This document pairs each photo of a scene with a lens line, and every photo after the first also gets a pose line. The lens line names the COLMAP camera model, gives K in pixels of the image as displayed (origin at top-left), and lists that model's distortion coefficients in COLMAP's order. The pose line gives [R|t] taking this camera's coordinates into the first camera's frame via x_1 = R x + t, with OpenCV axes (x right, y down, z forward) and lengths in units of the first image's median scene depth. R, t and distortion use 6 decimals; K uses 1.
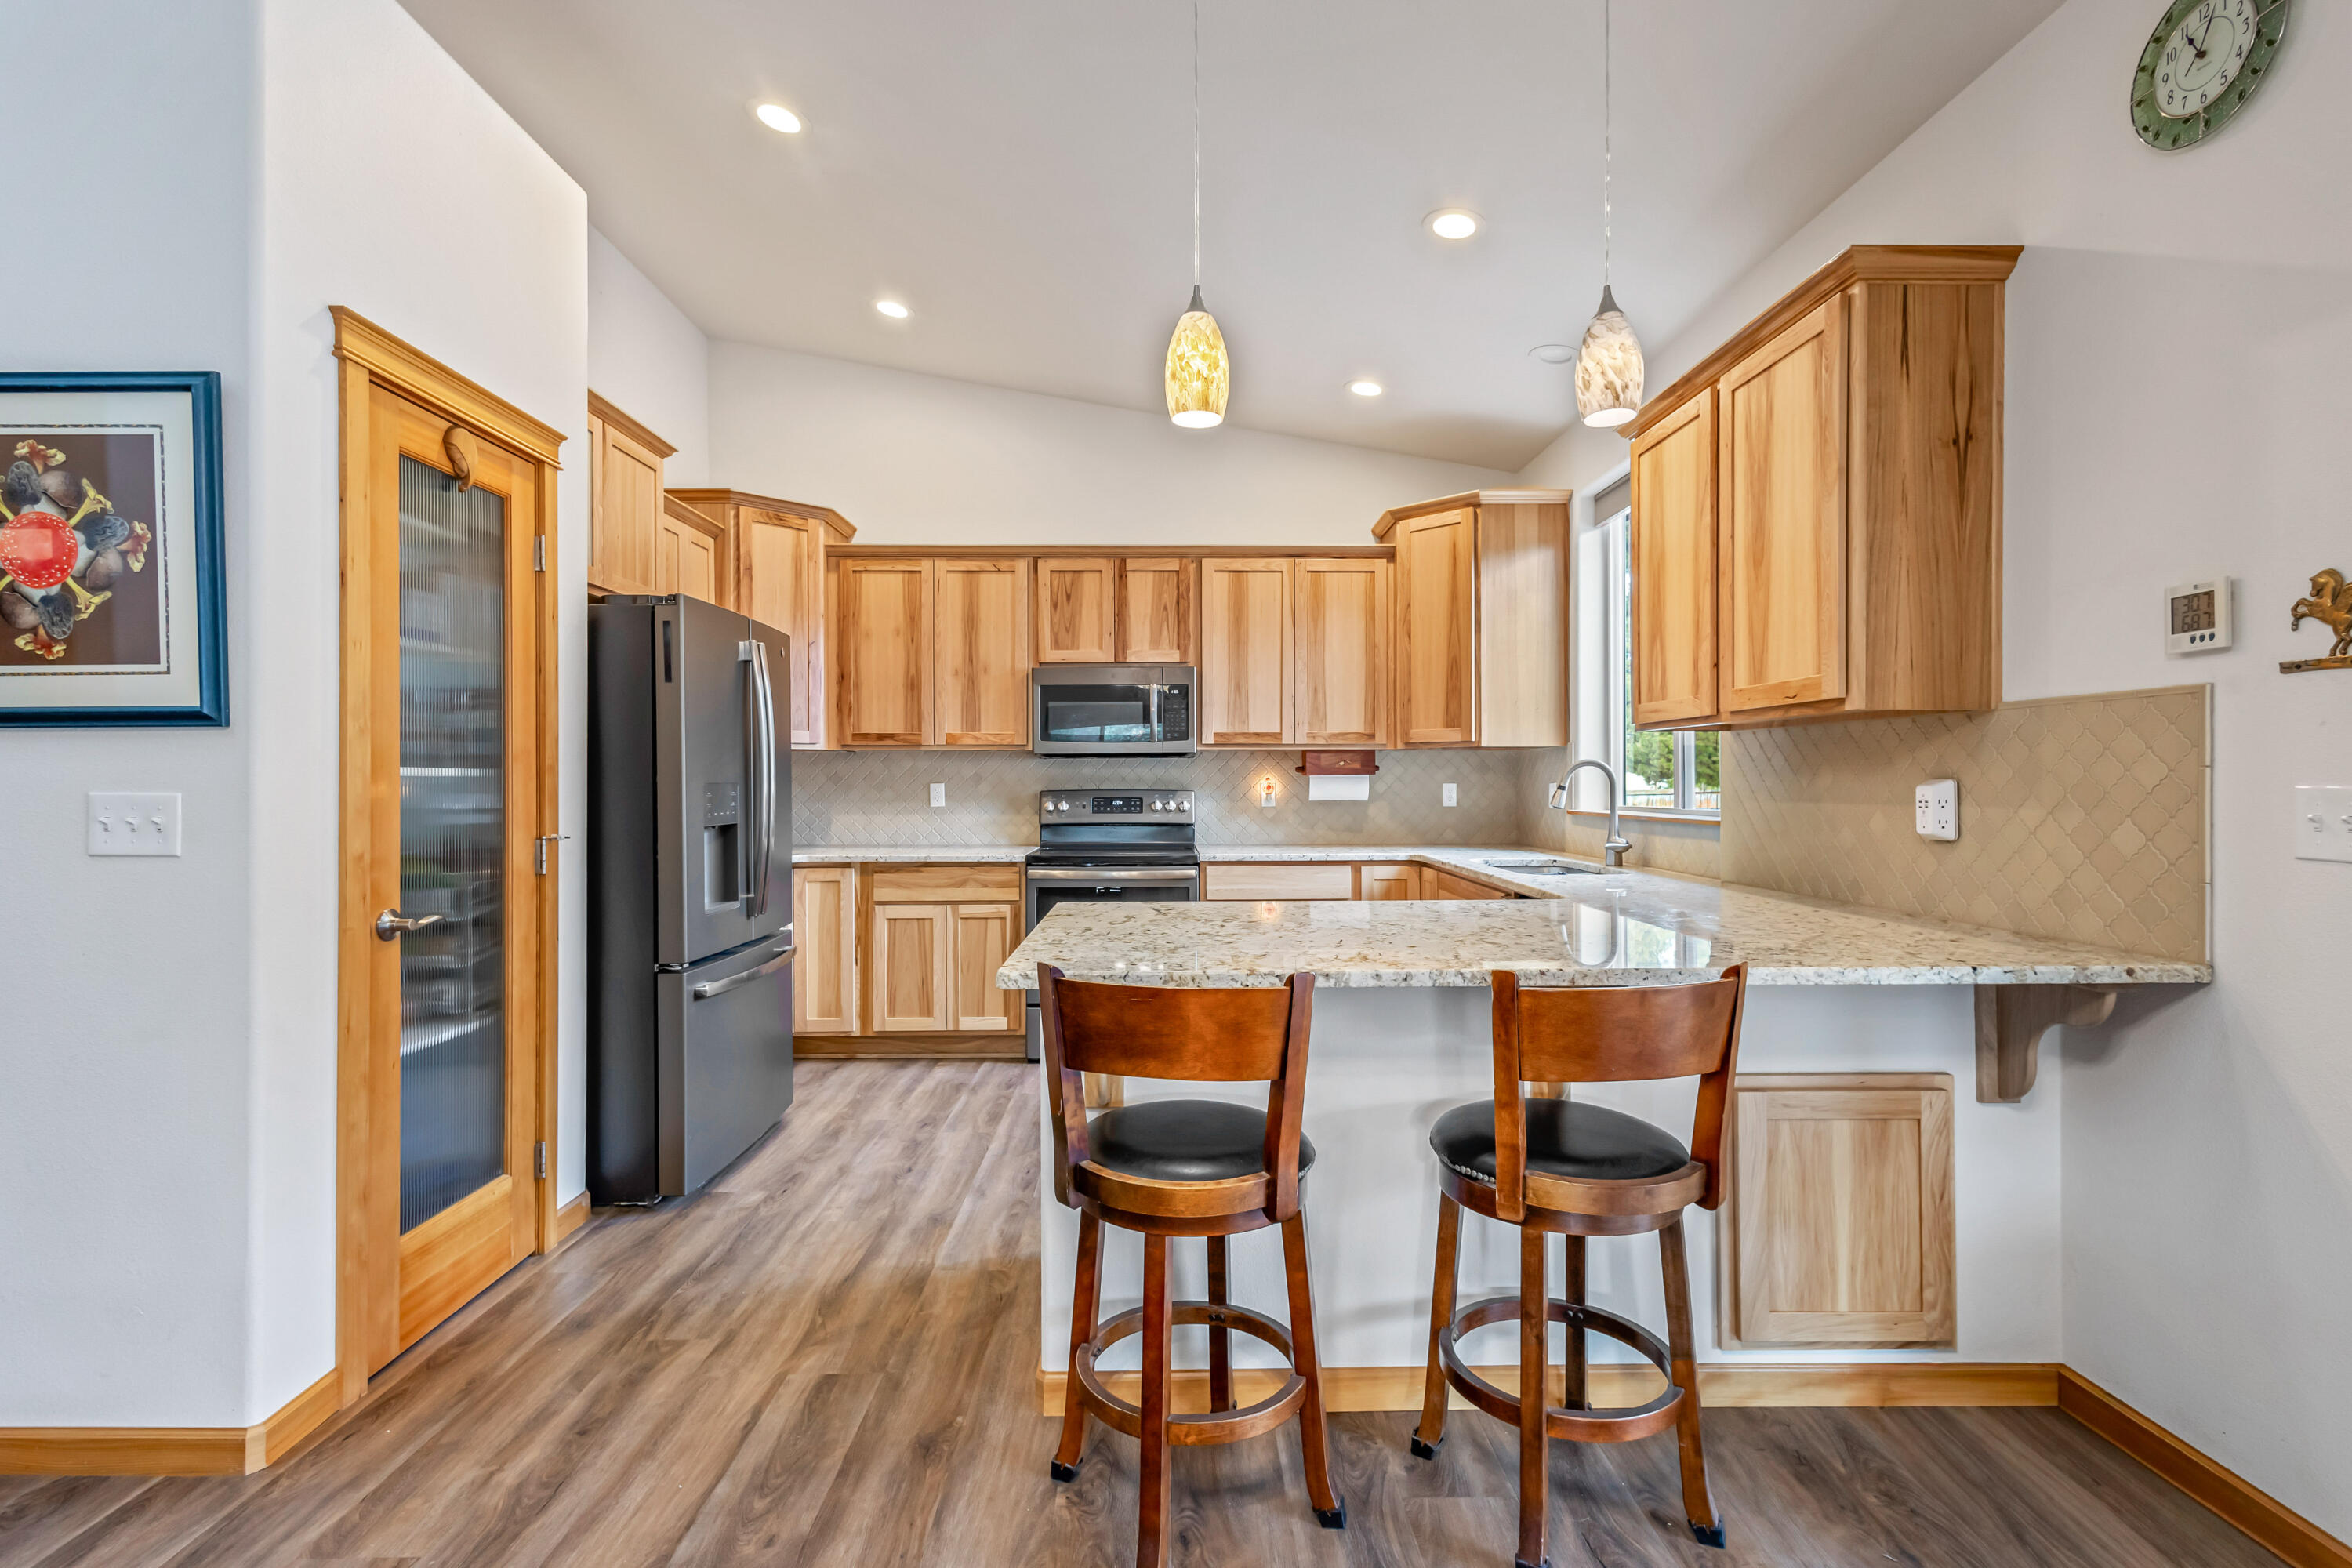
lens RADIAL K [[1078.2, 0, 1176.0], [0, 1078.2, 784.0], [0, 0, 1]] dist [-0.001347, -0.000383]
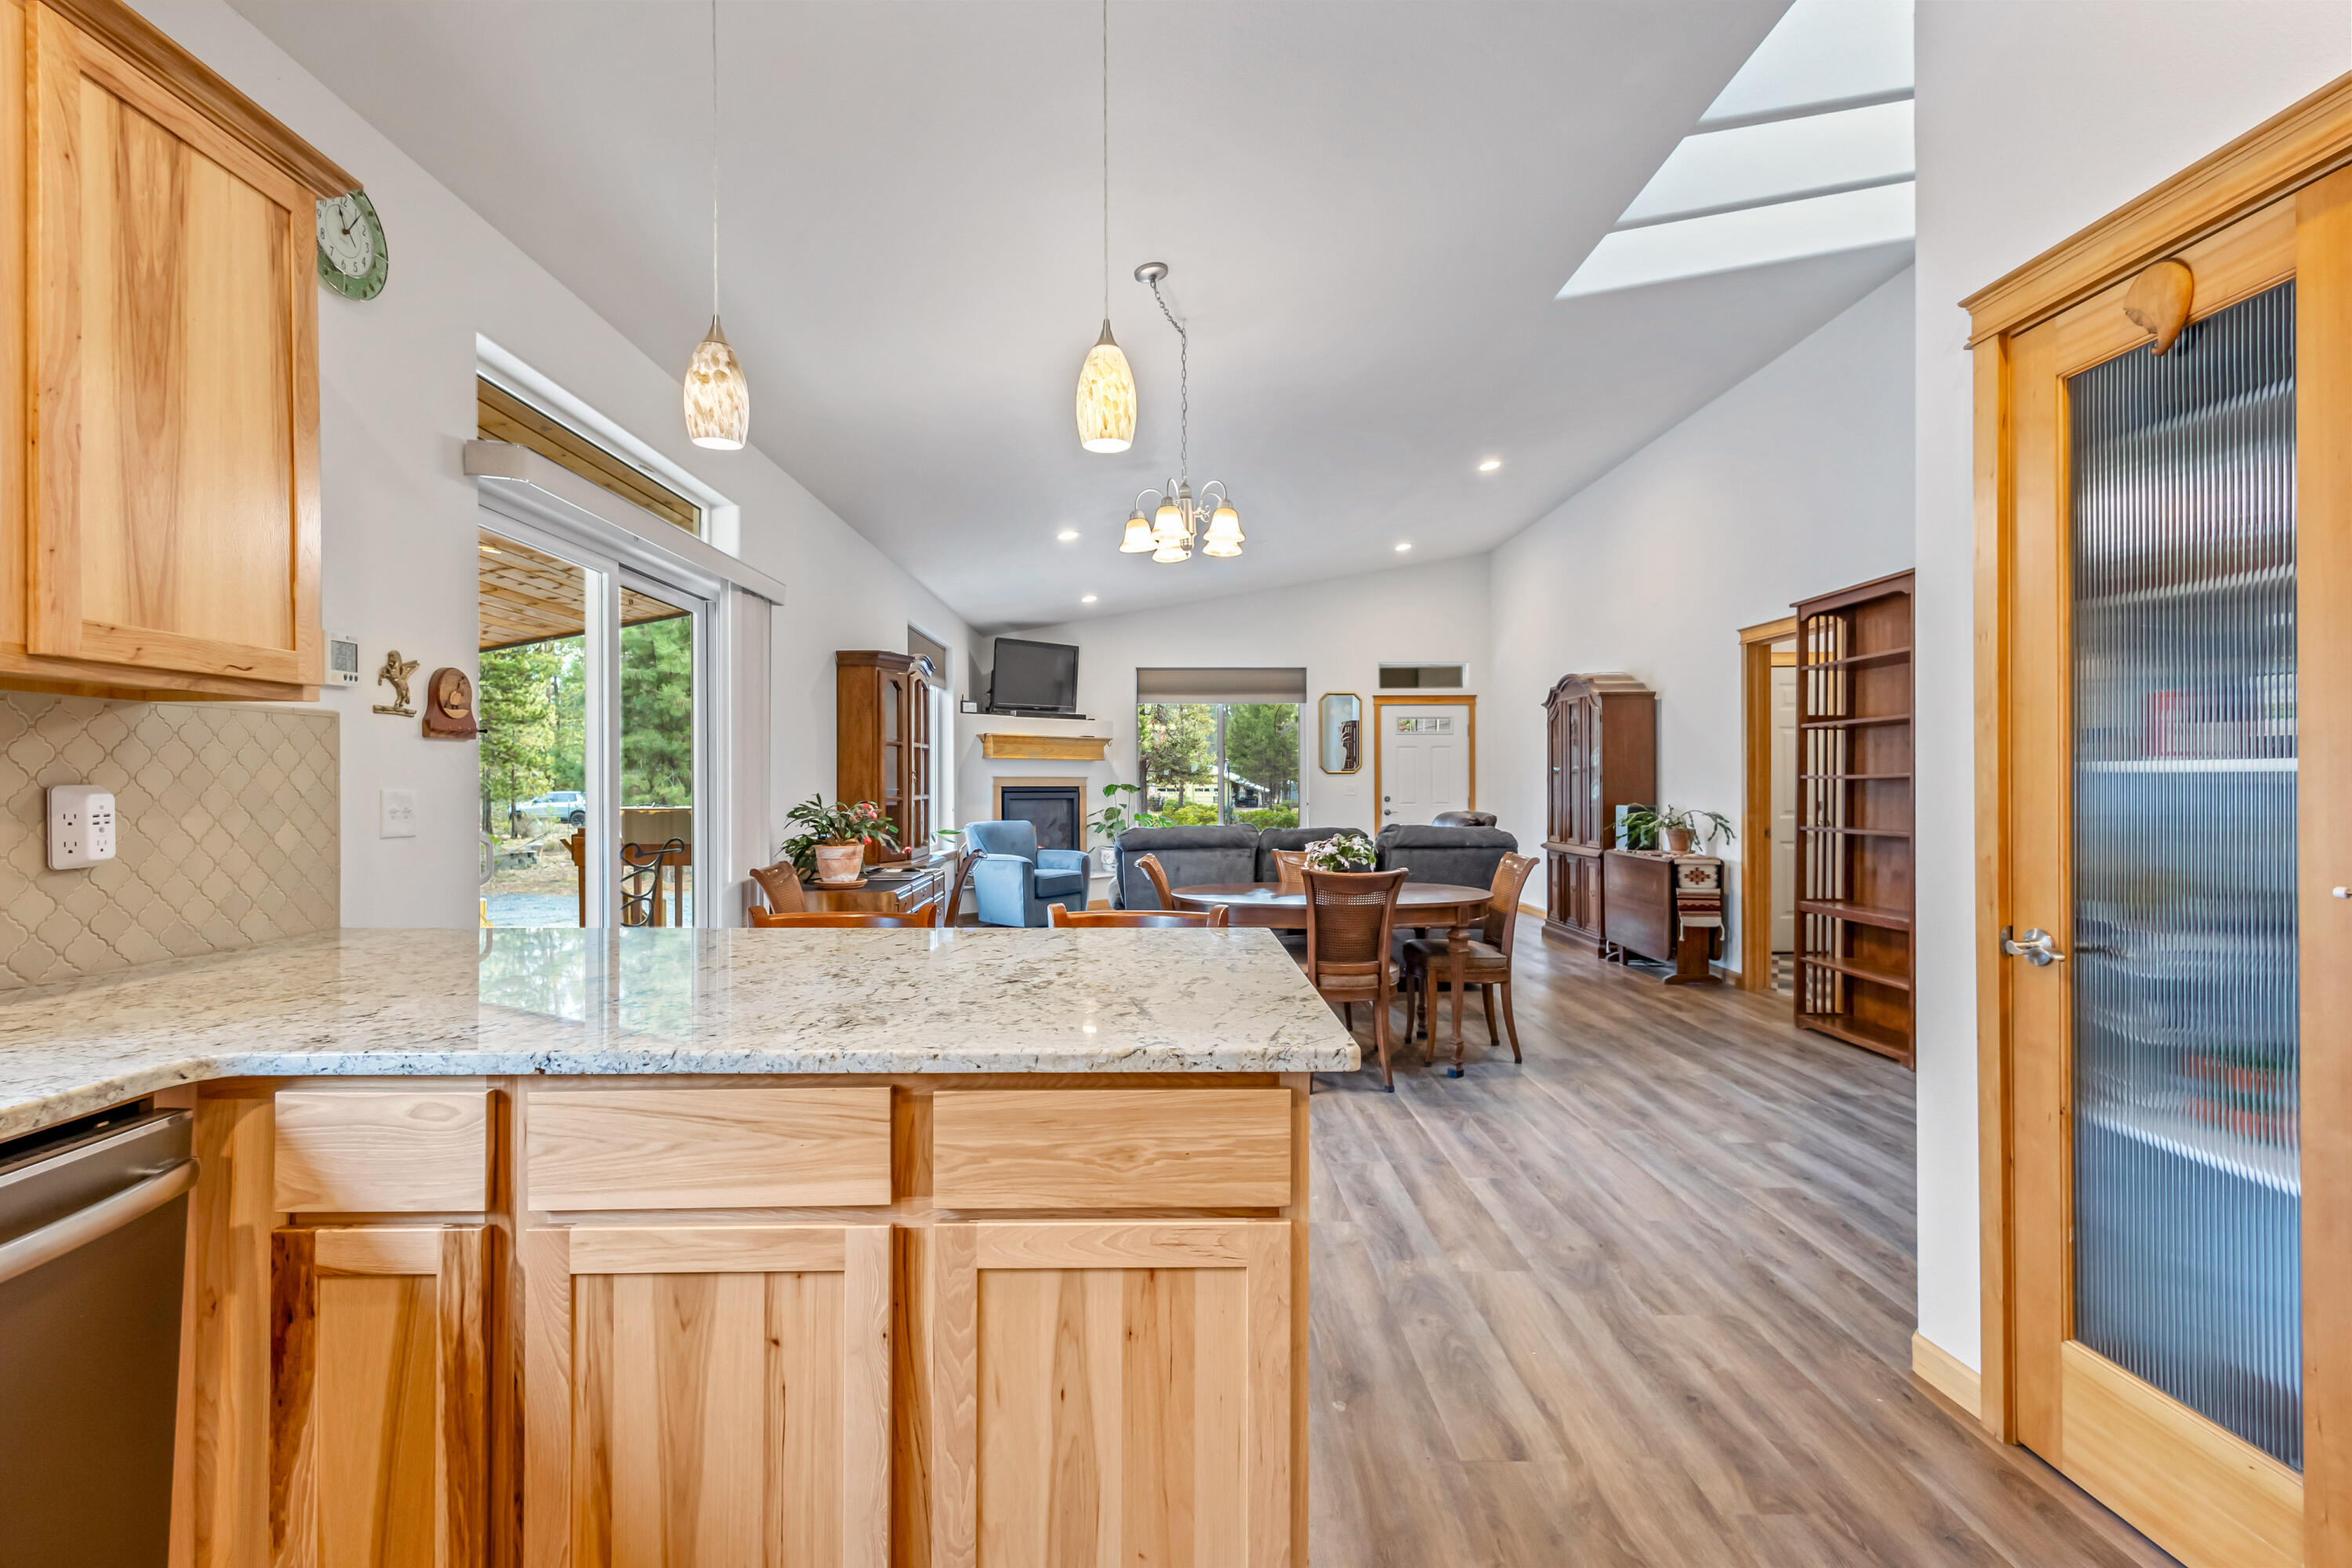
lens RADIAL K [[1084.0, 0, 1172.7], [0, 1084.0, 784.9], [0, 0, 1]] dist [0.012237, 0.000513]
pose [[-0.999989, 0.003940, -0.002634, -0.035073], [0.003926, 0.999978, 0.005305, -0.006415], [0.002655, 0.005295, -0.999982, 1.750402]]
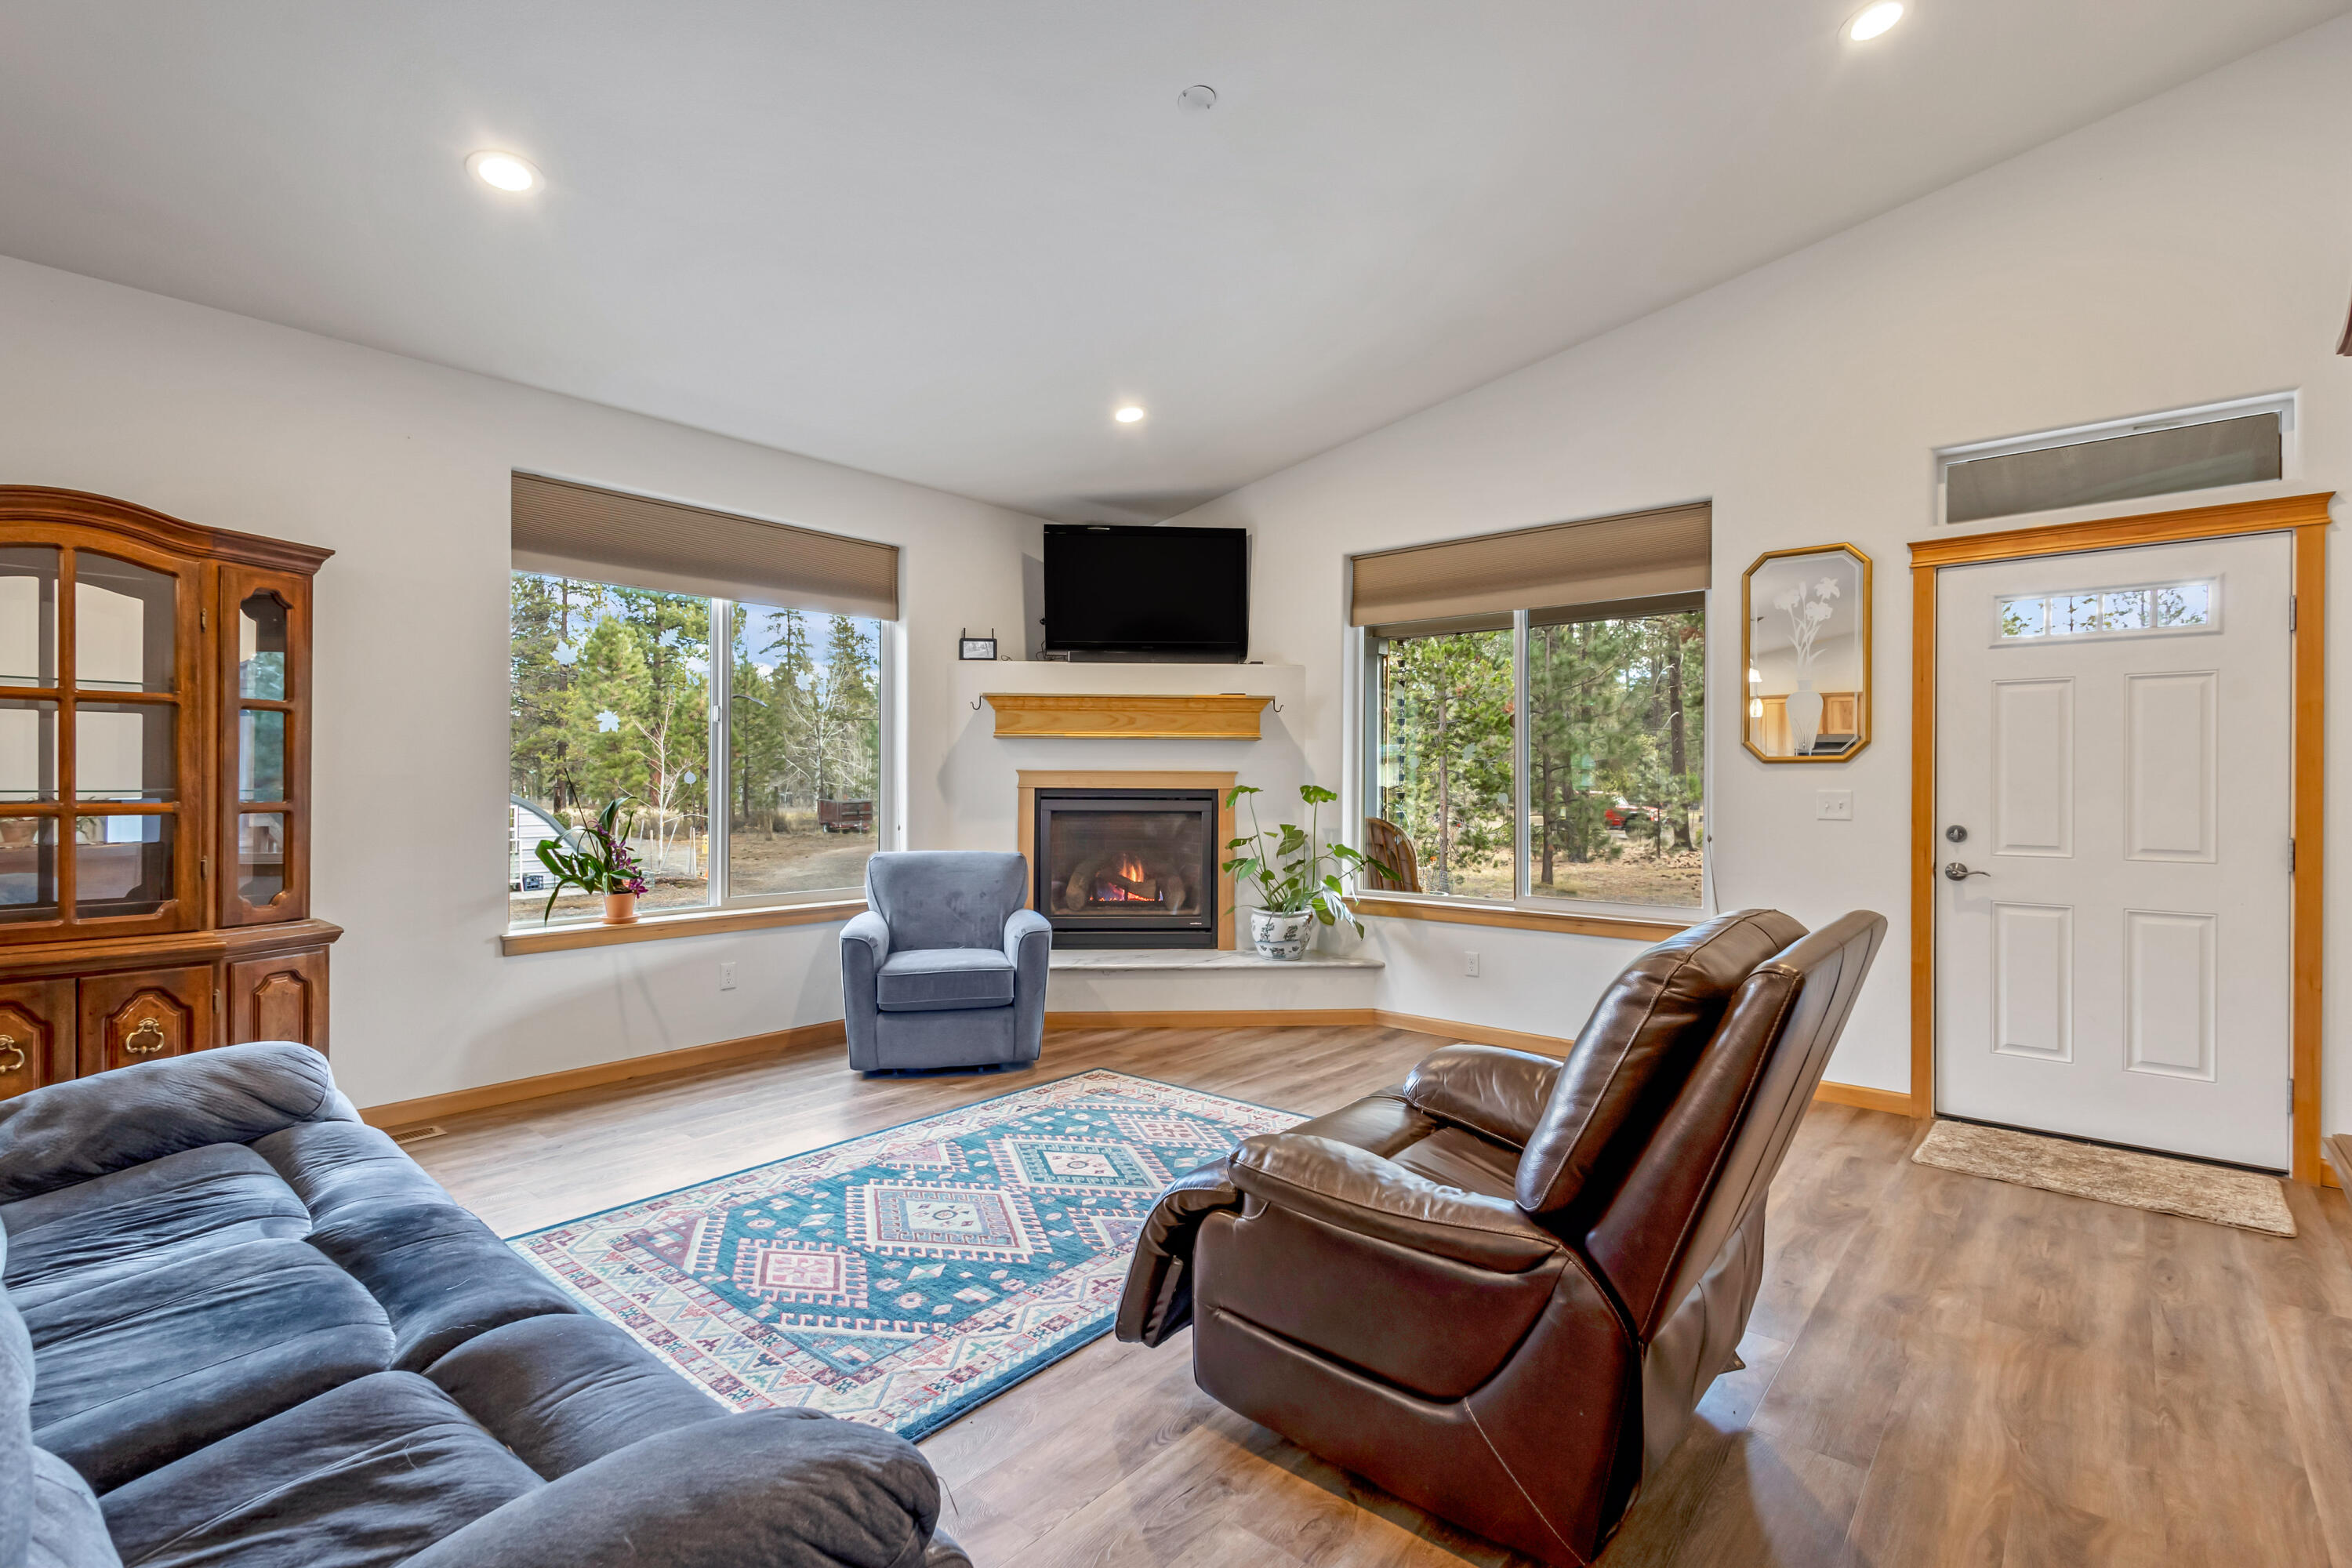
lens RADIAL K [[1084.0, 0, 1172.7], [0, 1084.0, 784.9], [0, 0, 1]] dist [0.012237, 0.000513]
pose [[-0.747711, -0.002548, 0.664020, -1.187641], [-0.000452, 0.999994, 0.003328, 0.004742], [-0.664025, 0.002188, -0.747708, -0.915865]]
